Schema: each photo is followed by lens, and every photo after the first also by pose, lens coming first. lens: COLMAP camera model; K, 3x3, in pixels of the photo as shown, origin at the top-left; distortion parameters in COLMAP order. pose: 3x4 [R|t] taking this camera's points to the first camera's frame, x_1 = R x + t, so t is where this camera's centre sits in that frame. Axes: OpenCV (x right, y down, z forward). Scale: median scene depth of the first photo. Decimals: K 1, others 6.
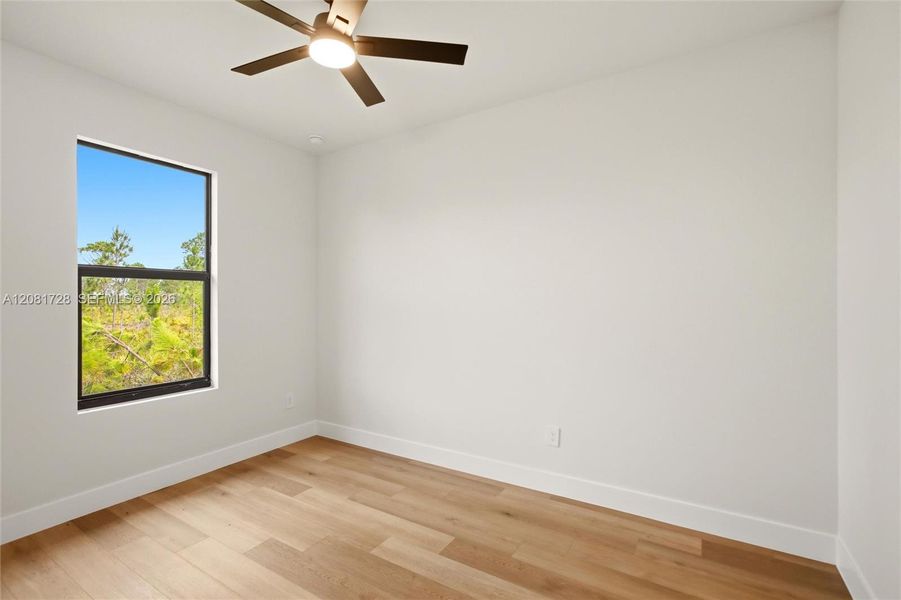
lens RADIAL K [[394.2, 0, 450.5], [0, 394.2, 300.0], [0, 0, 1]] dist [-0.001186, -0.000125]
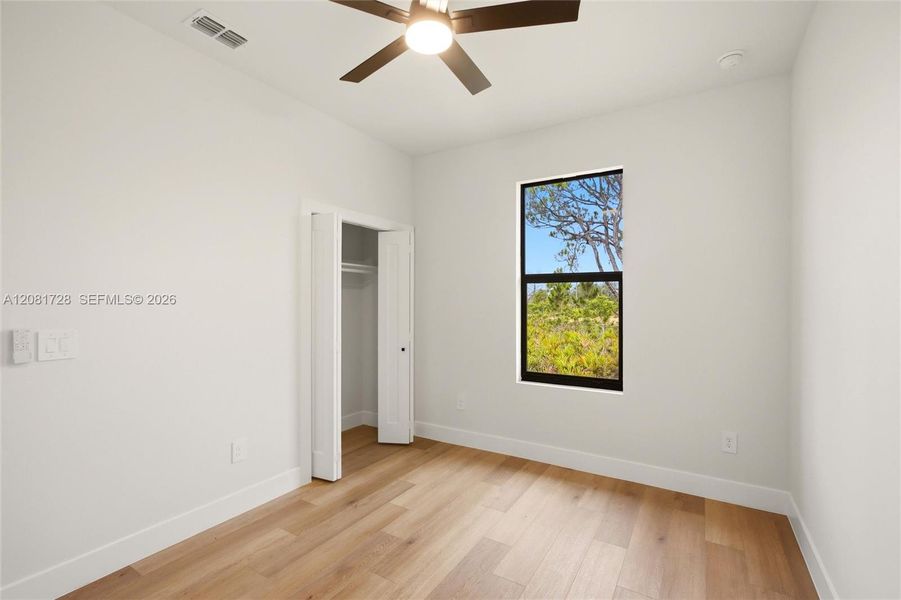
lens RADIAL K [[415.2, 0, 450.5], [0, 415.2, 300.0], [0, 0, 1]] dist [-0.001488, -0.000103]
pose [[-0.014515, 0.004620, -0.999884, 0.405729], [0.014122, 0.999891, 0.004415, -0.012797], [0.999795, -0.014057, -0.014579, 0.602189]]
